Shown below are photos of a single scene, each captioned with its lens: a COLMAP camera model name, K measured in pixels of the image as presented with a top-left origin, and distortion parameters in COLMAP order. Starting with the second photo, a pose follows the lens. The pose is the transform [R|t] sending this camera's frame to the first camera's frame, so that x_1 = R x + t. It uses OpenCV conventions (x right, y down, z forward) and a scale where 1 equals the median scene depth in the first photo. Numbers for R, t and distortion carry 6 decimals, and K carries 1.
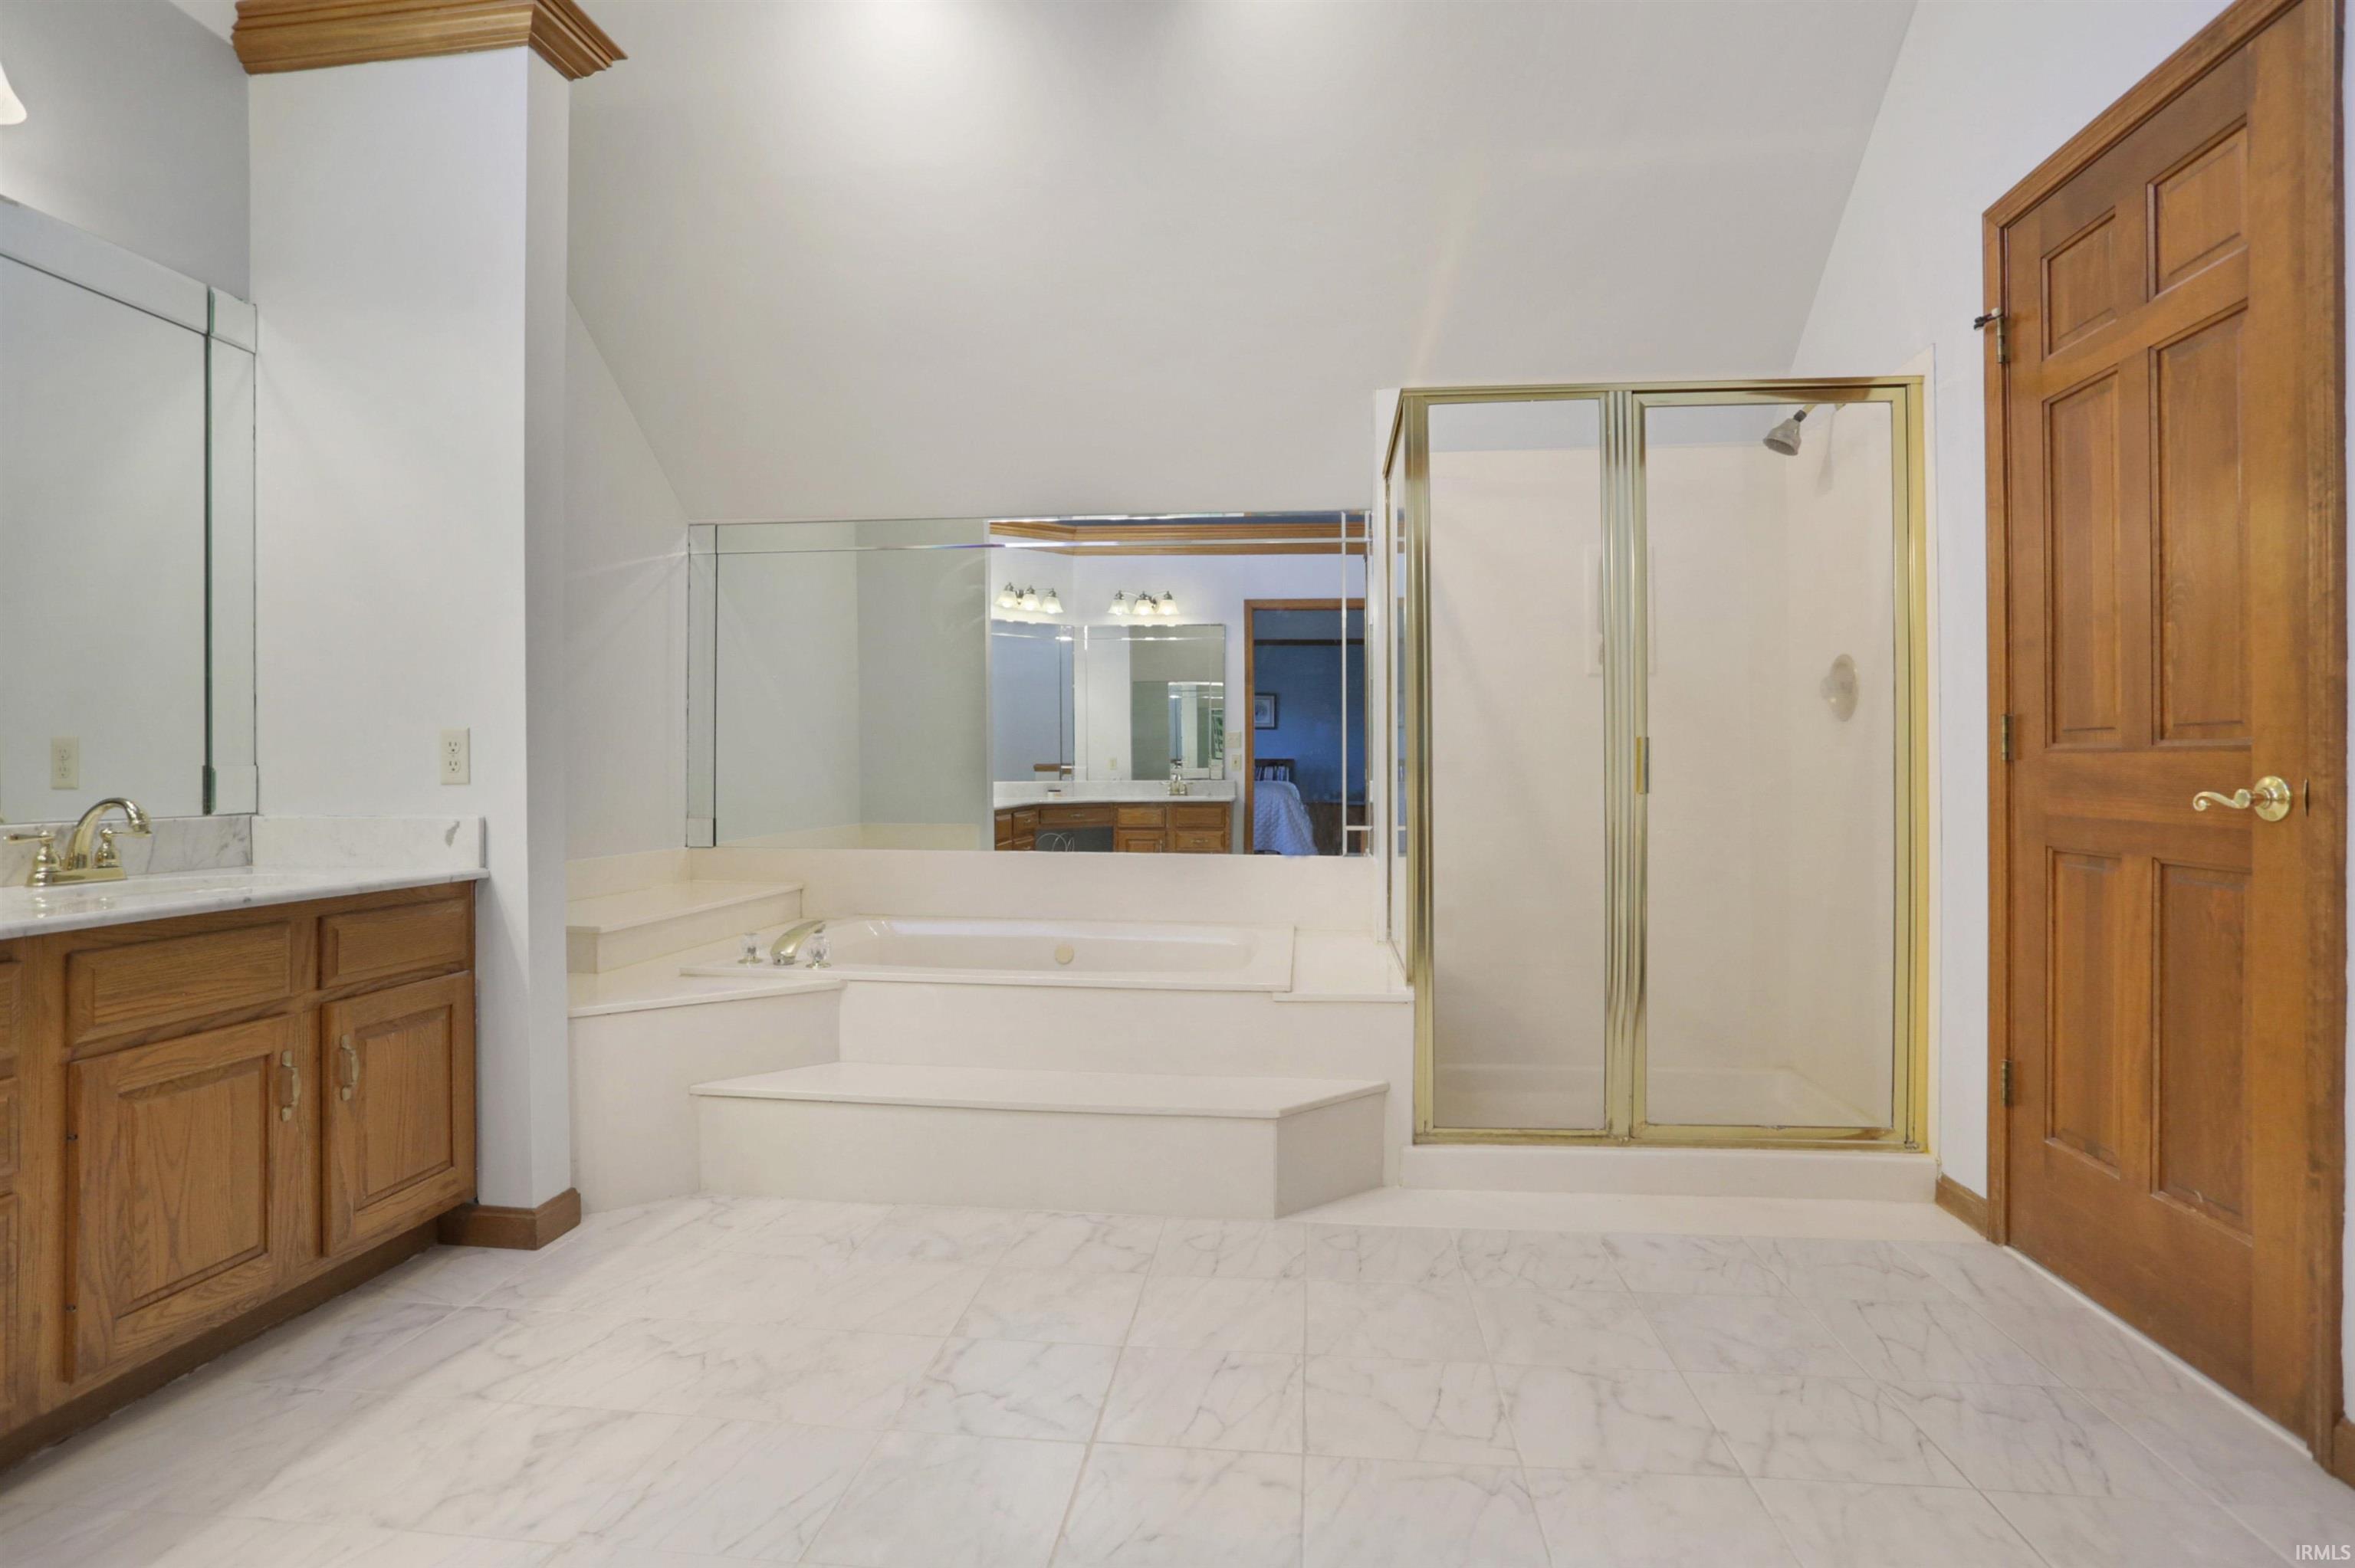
lens RADIAL K [[1206.2, 0, 1177.5], [0, 1206.2, 784.0], [0, 0, 1]] dist [0.042789, -0.000129]
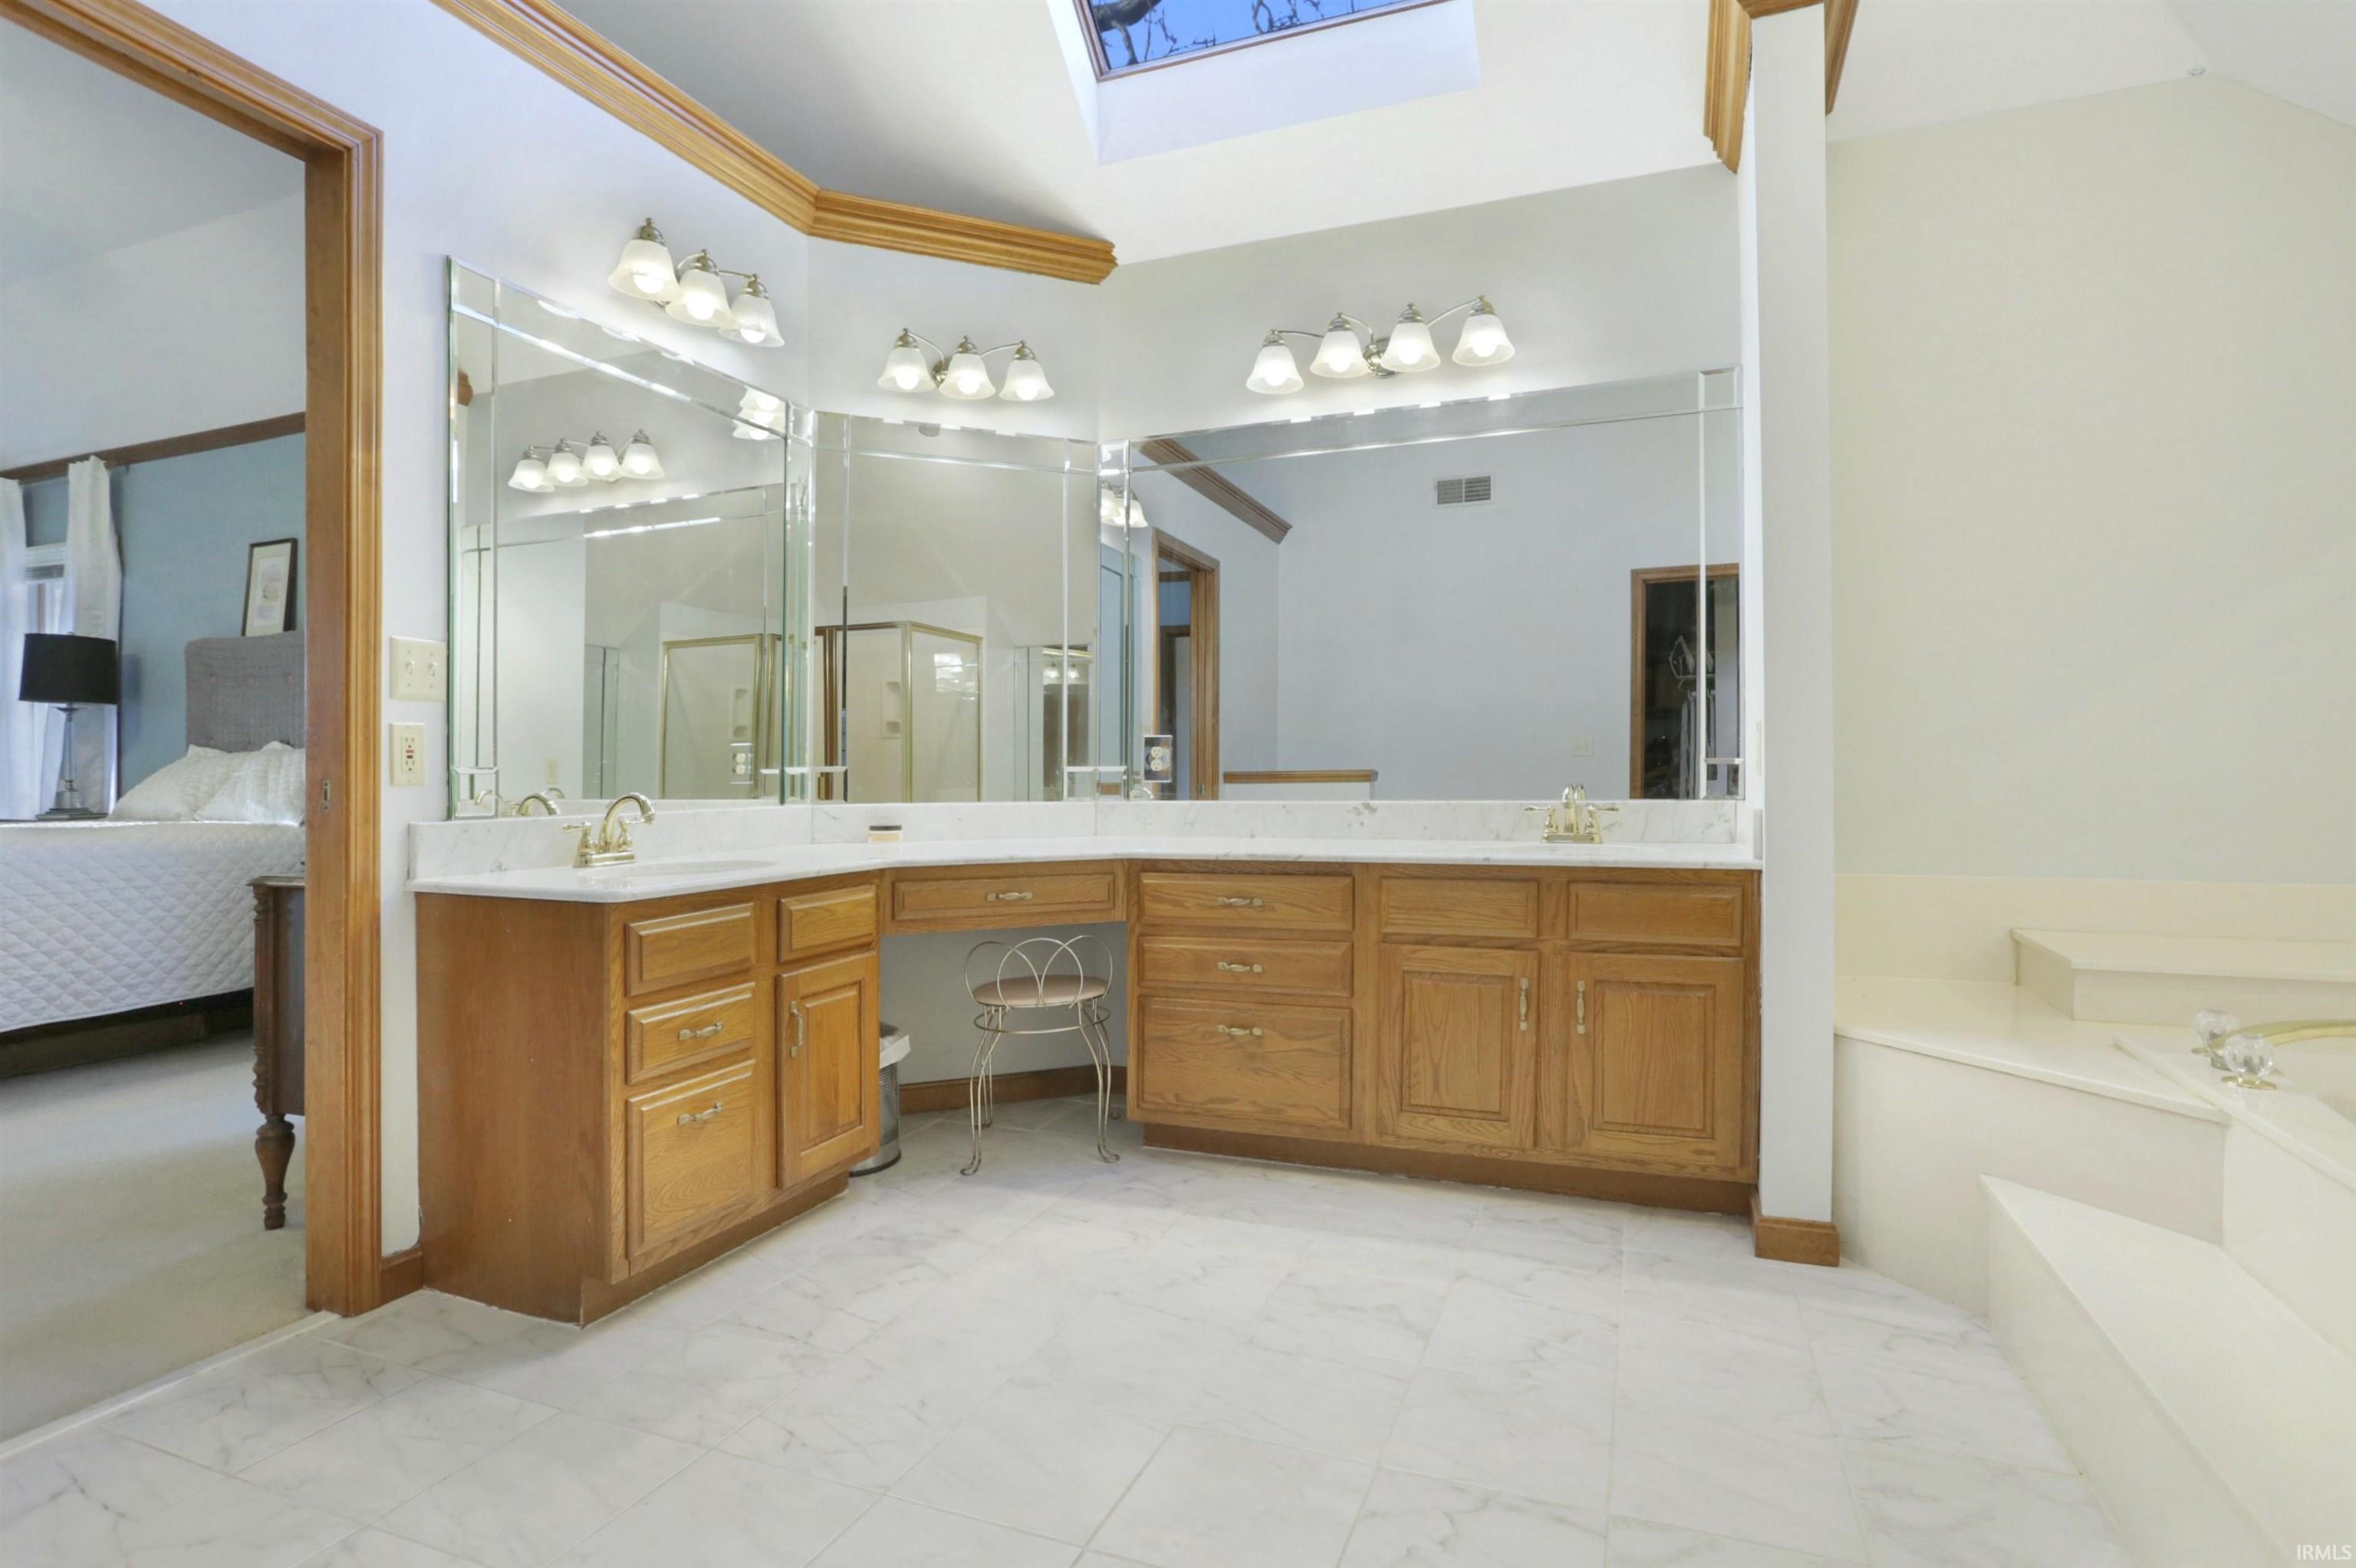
lens RADIAL K [[1202.5, 0, 1178.0], [0, 1202.5, 784.0], [0, 0, 1]] dist [-0.001625, 0.000229]
pose [[-0.244465, 0.007502, -0.969629, 0.591398], [-0.001037, 0.999967, 0.007998, -0.000089], [0.969657, 0.002961, -0.244450, 0.925639]]
